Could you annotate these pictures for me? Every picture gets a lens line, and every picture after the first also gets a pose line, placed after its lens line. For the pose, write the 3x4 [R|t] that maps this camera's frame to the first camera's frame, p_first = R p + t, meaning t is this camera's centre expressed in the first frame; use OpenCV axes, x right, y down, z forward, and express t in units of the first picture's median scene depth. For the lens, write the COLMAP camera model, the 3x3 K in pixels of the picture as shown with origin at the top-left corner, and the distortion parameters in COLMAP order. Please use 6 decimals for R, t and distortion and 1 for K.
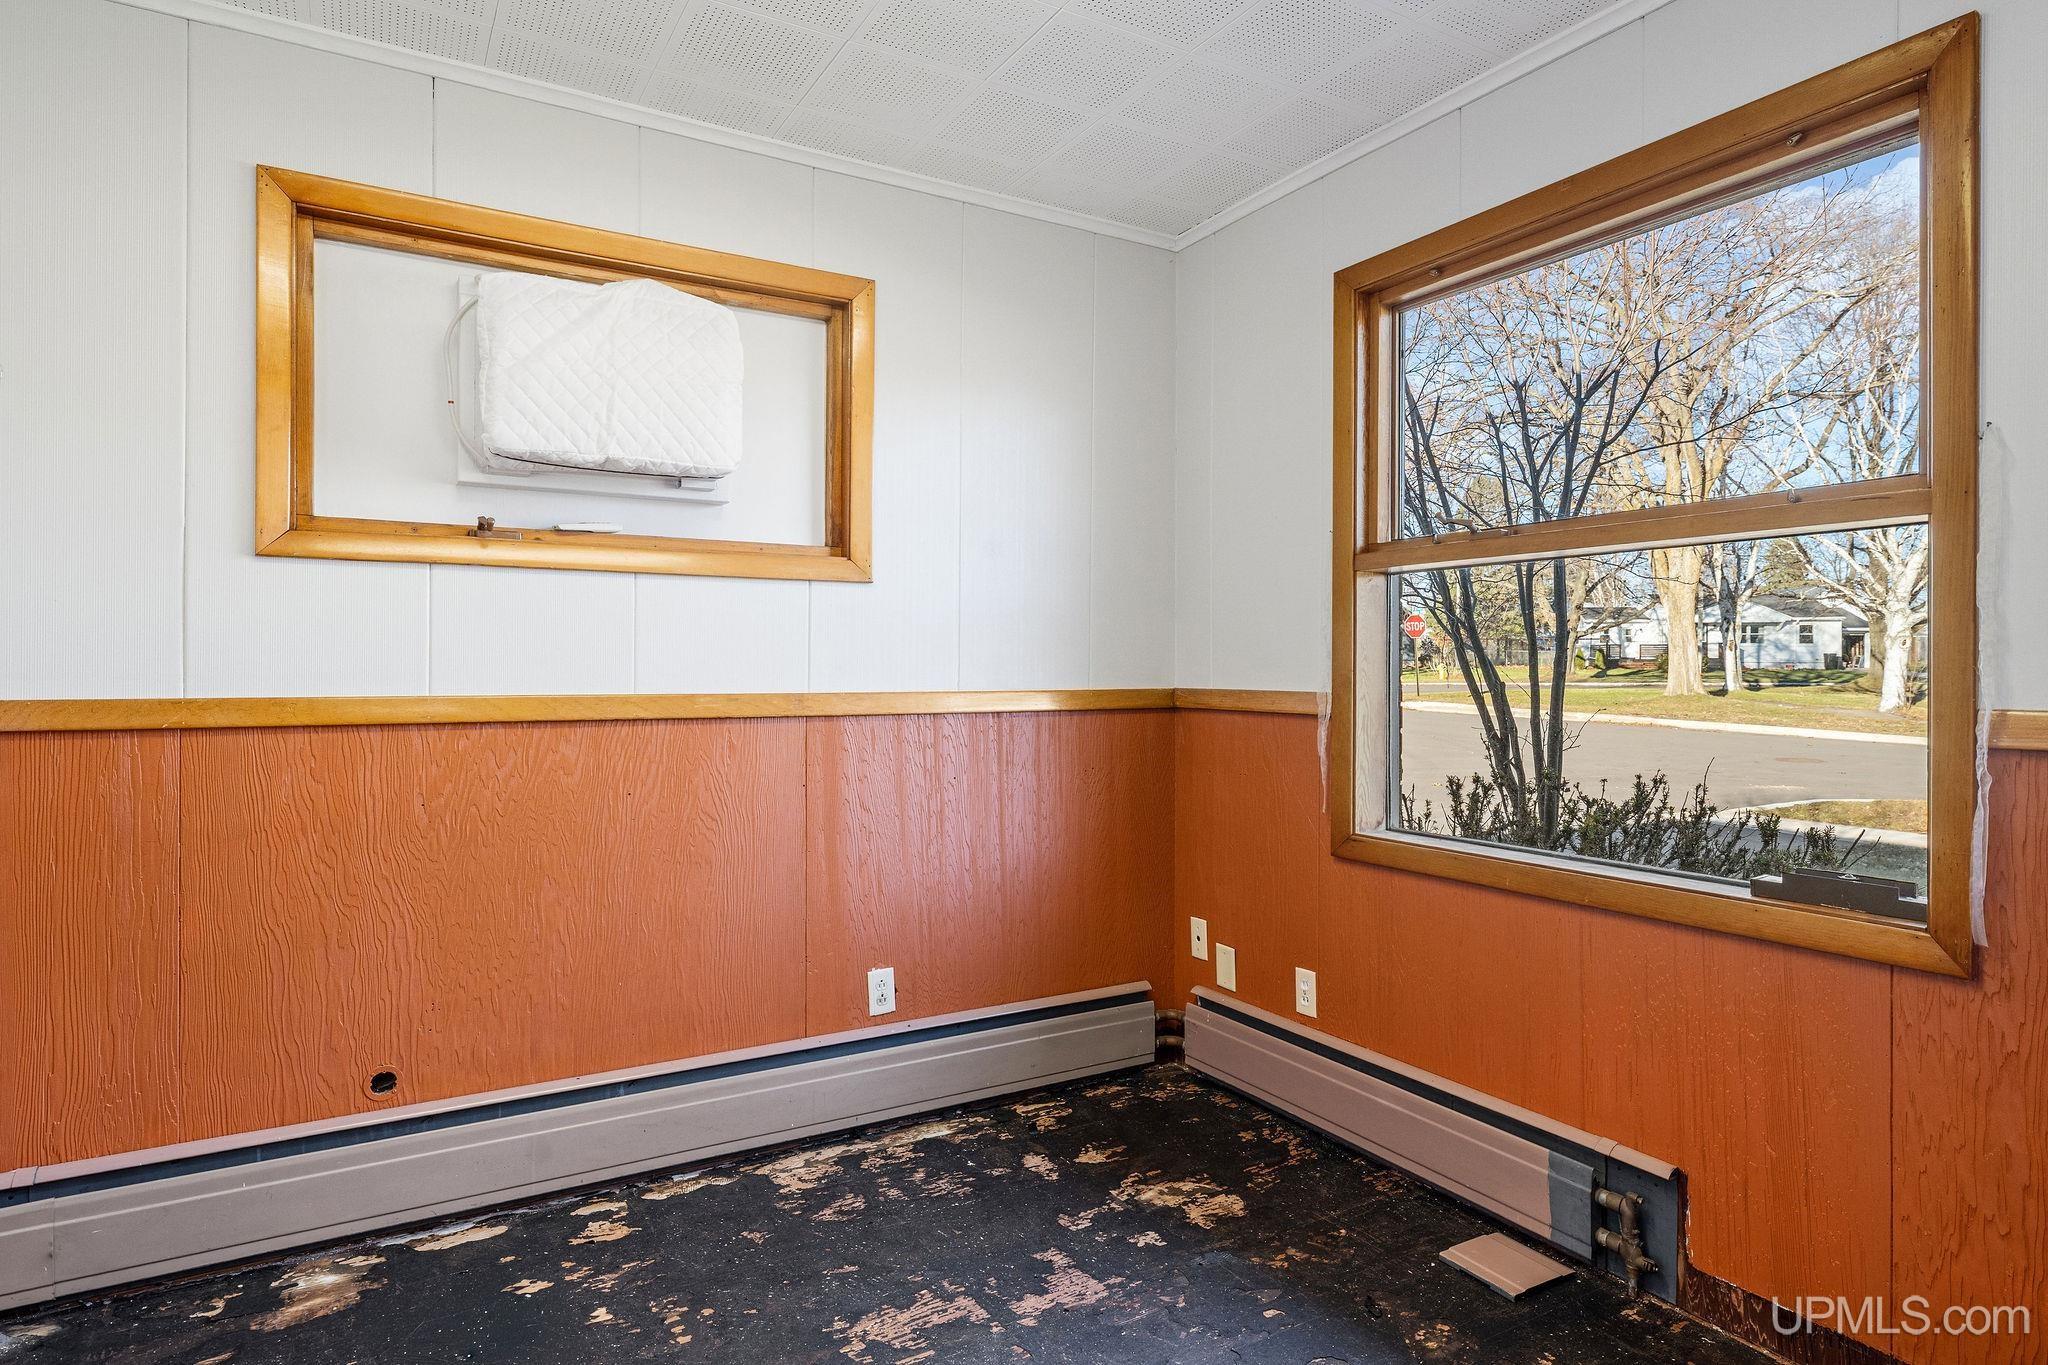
lens RADIAL K [[1140.2, 0, 1016.3], [0, 1140.2, 671.0], [0, 0, 1]] dist [0.003379, -0.001020]
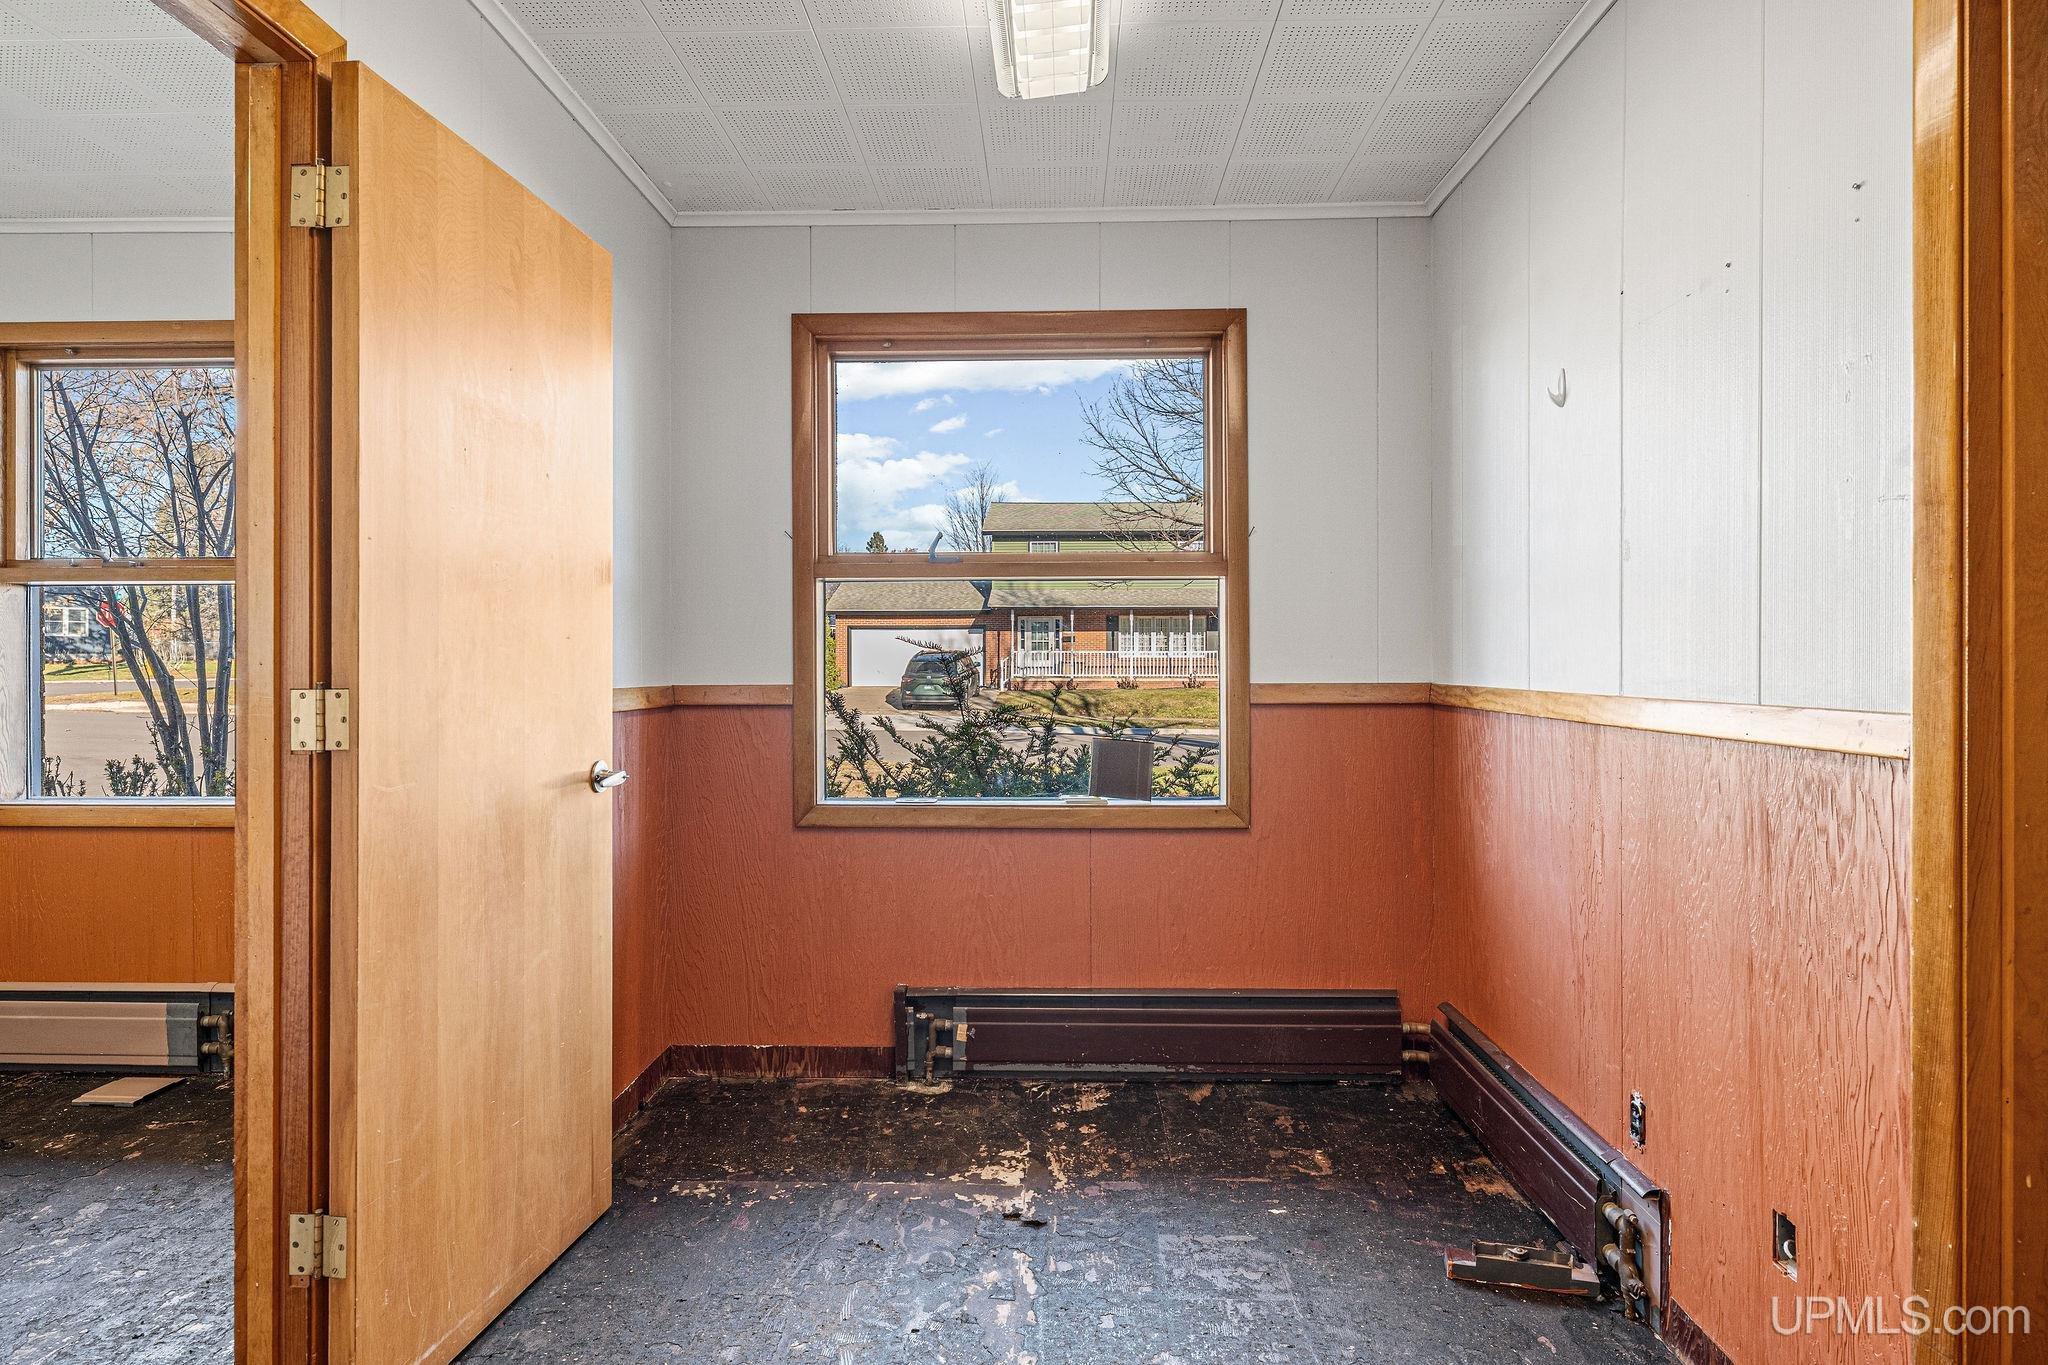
lens RADIAL K [[1140.2, 0, 1009.8], [0, 1140.2, 662.0], [0, 0, 1]] dist [0.003379, -0.001020]
pose [[0.539485, -0.004192, 0.841985, -0.128795], [0.005636, 0.999983, 0.001368, -0.000729], [-0.841976, 0.004008, 0.539500, -0.517218]]
